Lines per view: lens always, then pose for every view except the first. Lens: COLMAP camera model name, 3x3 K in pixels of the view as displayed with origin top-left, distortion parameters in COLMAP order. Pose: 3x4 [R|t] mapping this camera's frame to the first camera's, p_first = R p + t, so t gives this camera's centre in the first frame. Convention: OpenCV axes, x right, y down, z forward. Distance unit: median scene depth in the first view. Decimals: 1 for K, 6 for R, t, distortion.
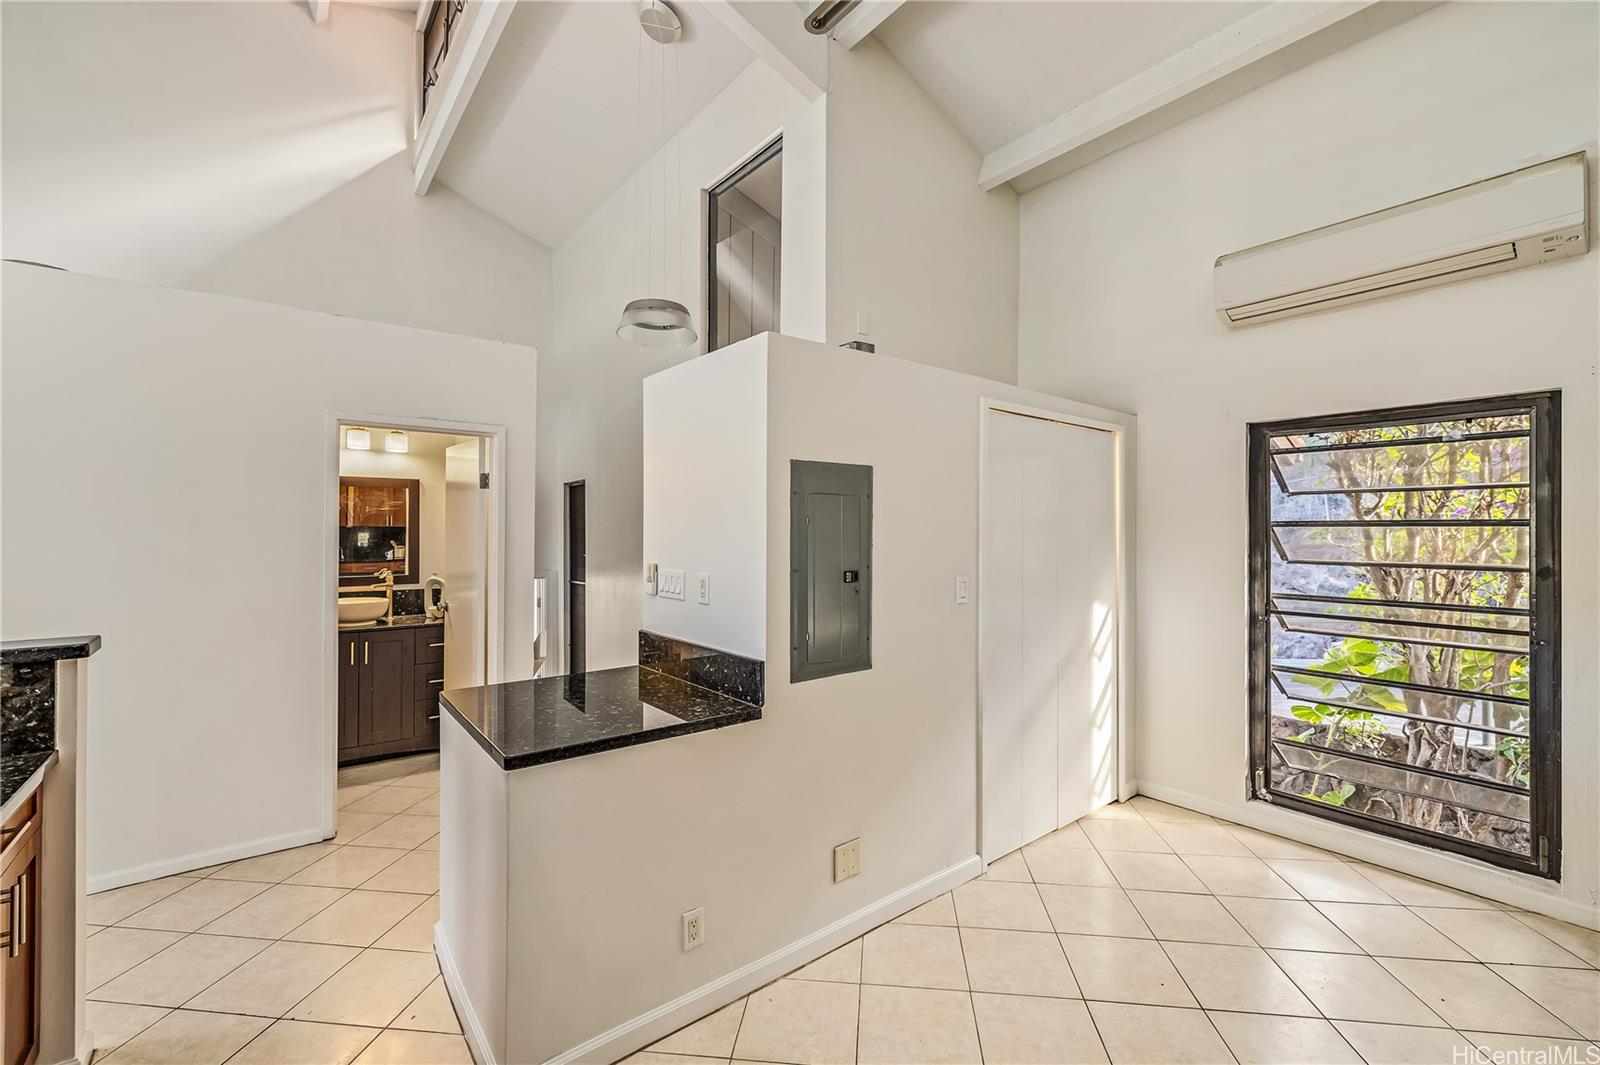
lens RADIAL K [[661.8, 0, 803.1], [0, 661.8, 526.6], [0, 0, 1]] dist [0.000501, 0.000049]
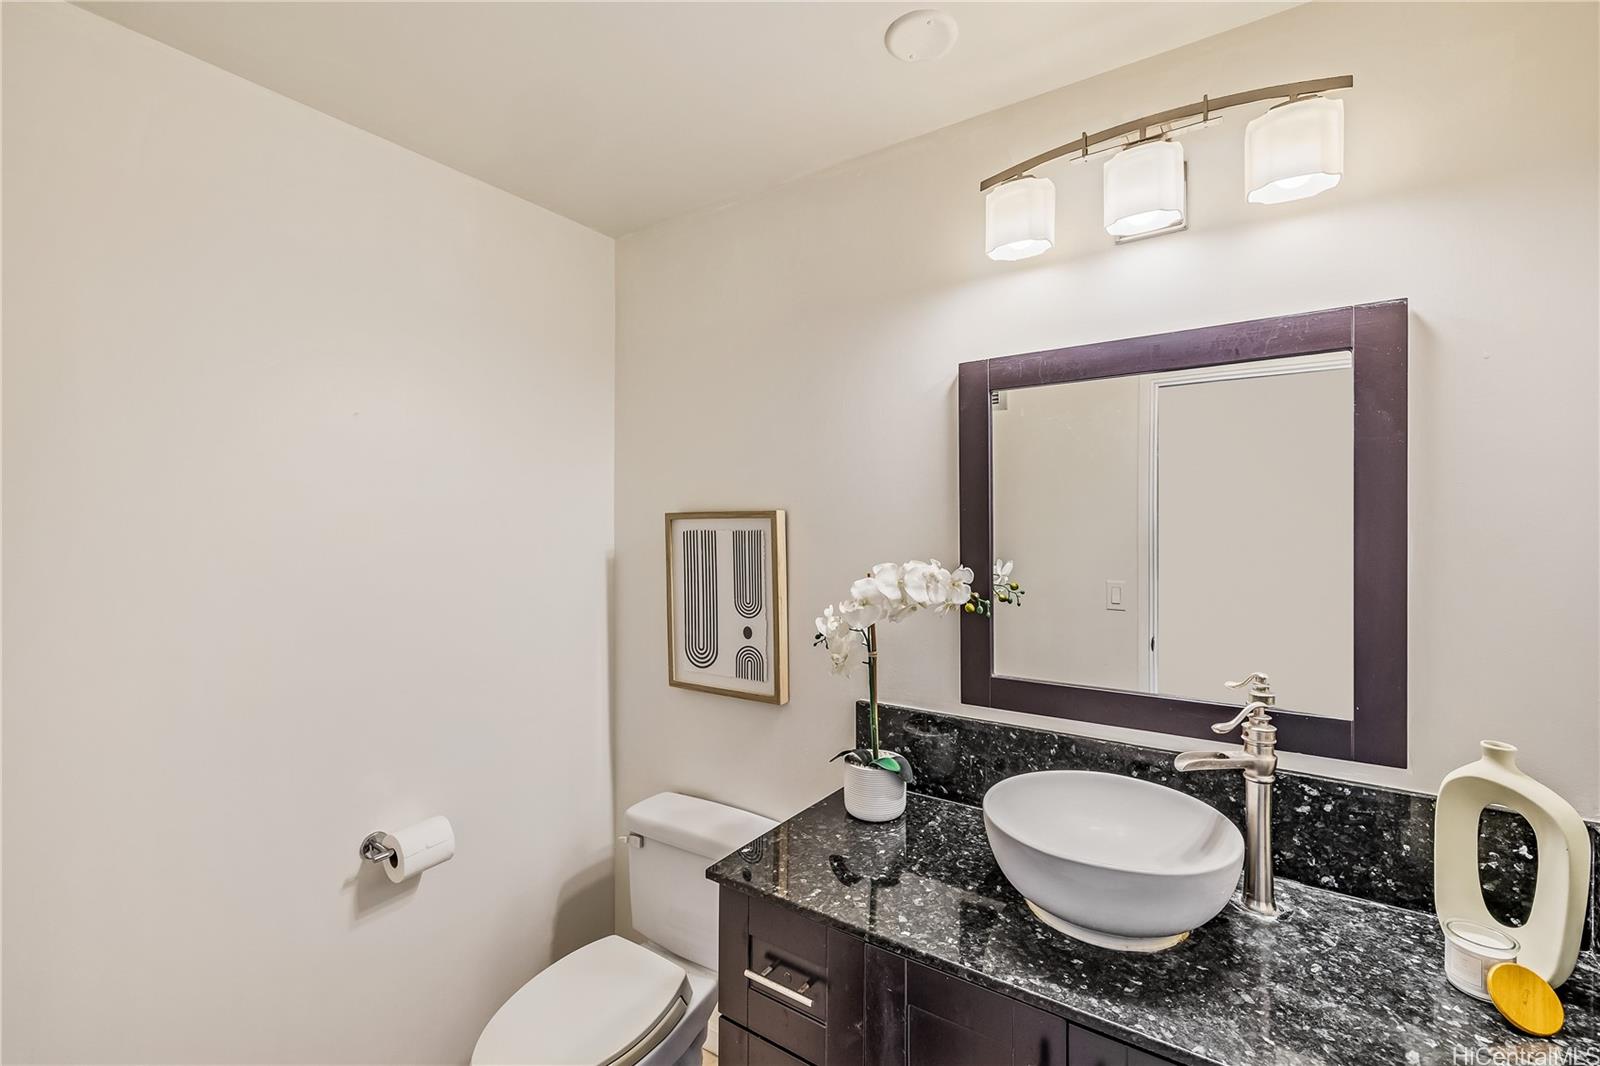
lens RADIAL K [[679.0, 0, 800.0], [0, 679.0, 533.0], [0, 0, 1]] dist [0.000621, 0.000065]
pose [[0.297824, -0.003560, -0.954614, -0.433585], [0.006792, 0.999976, -0.001610, 0.009614], [0.954597, -0.006004, 0.297841, 0.756873]]
